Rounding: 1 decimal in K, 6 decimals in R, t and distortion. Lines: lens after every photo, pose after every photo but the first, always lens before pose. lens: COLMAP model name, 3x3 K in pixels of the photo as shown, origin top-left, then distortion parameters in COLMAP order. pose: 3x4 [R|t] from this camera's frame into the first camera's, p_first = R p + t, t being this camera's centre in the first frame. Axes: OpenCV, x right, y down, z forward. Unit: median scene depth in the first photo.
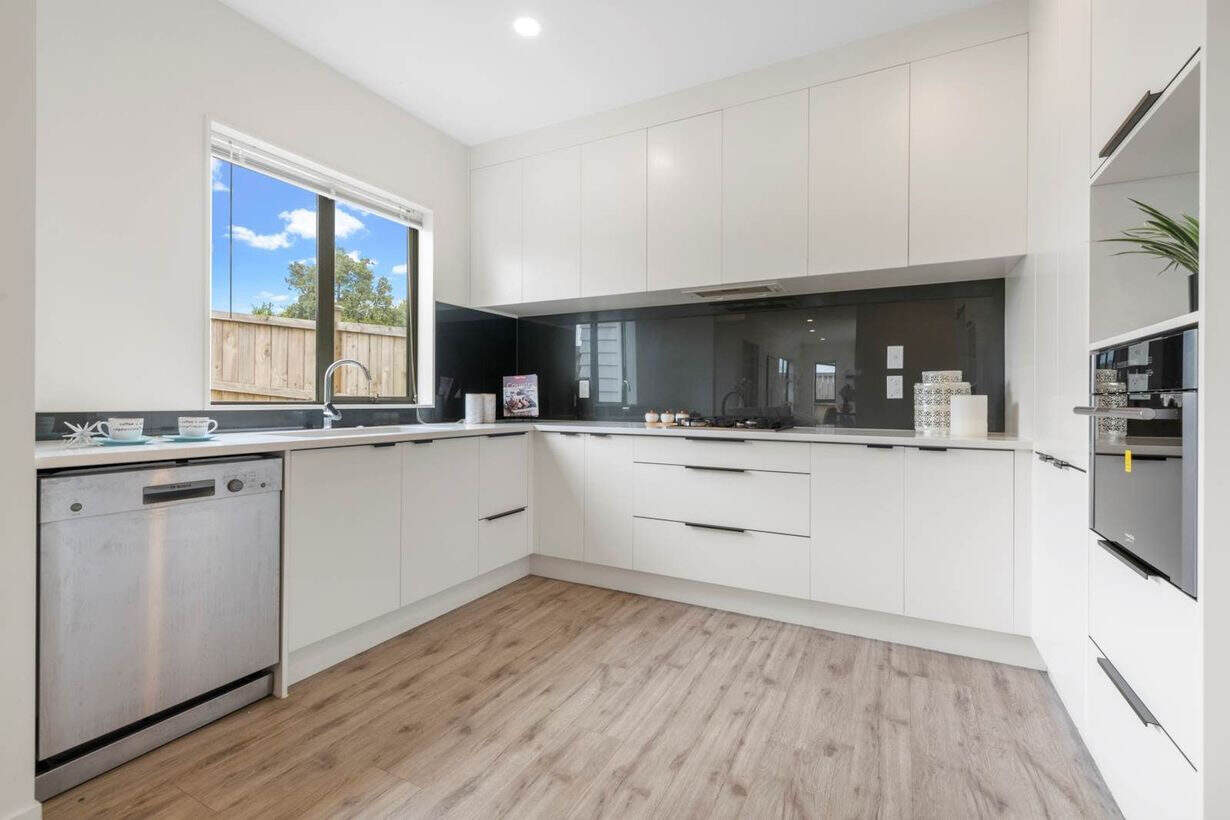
lens RADIAL K [[541.4, 0, 615.3], [0, 541.4, 393.4], [0, 0, 1]] dist [0.005310, -0.000461]
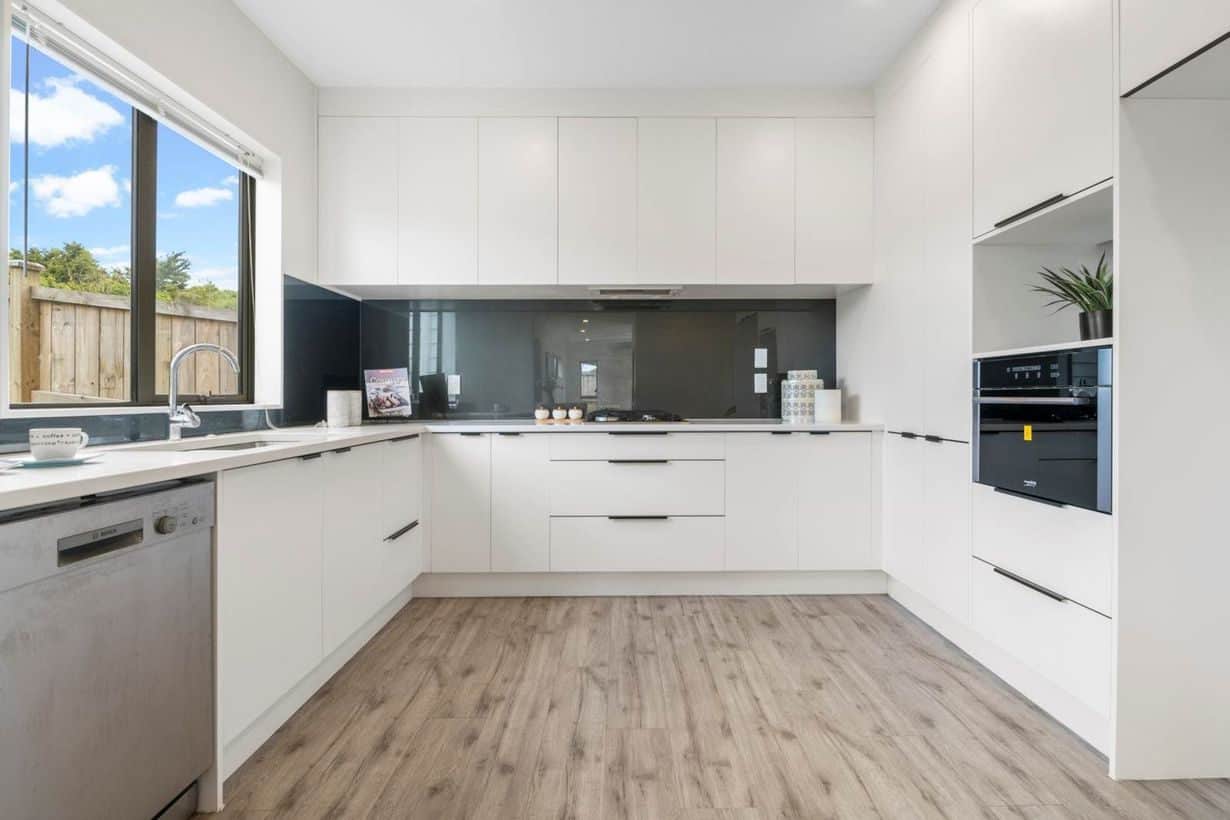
lens RADIAL K [[553.9, 0, 614.7], [0, 553.9, 393.0], [0, 0, 1]] dist [-0.001423, -0.003887]
pose [[0.885428, -0.006677, 0.464728, -0.364100], [0.003535, 0.999965, 0.007631, -0.000698], [-0.464763, -0.005114, 0.885421, 0.080845]]
